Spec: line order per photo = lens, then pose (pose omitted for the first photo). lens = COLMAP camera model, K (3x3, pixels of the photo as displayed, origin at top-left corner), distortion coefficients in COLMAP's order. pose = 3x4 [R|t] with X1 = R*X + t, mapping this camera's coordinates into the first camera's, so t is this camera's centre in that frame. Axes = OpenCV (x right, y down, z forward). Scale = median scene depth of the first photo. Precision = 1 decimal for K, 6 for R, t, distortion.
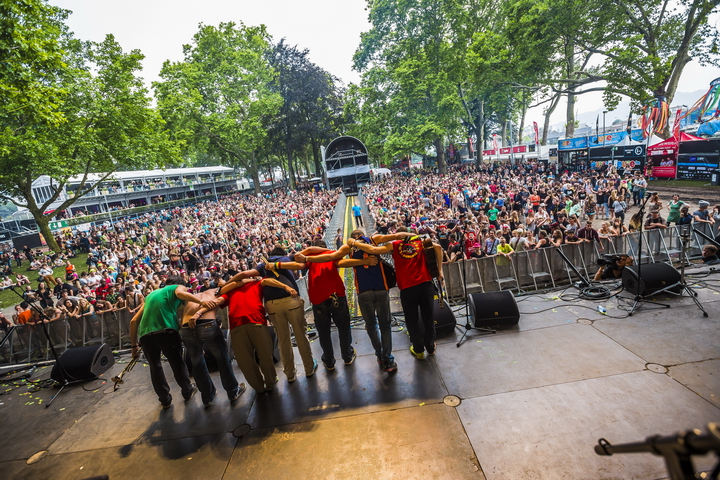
lens RADIAL K [[330.0, 0, 361.1], [0, 330.0, 237.3], [0, 0, 1]] dist [-0.055171, 0.022446]
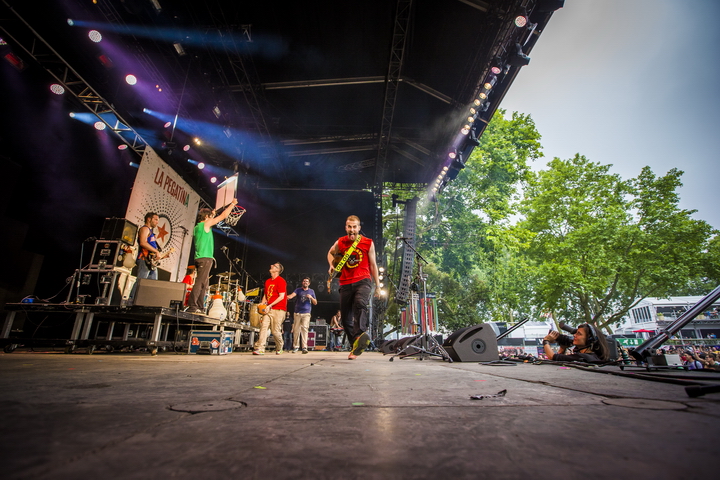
lens RADIAL K [[330.0, 0, 361.1], [0, 330.0, 237.3], [0, 0, 1]] dist [-0.055171, 0.022446]
pose [[-0.012553, -0.185472, -0.982569, 0.150619], [-0.211717, 0.960861, -0.178669, 0.007879], [0.977250, 0.205784, -0.051329, 0.068948]]
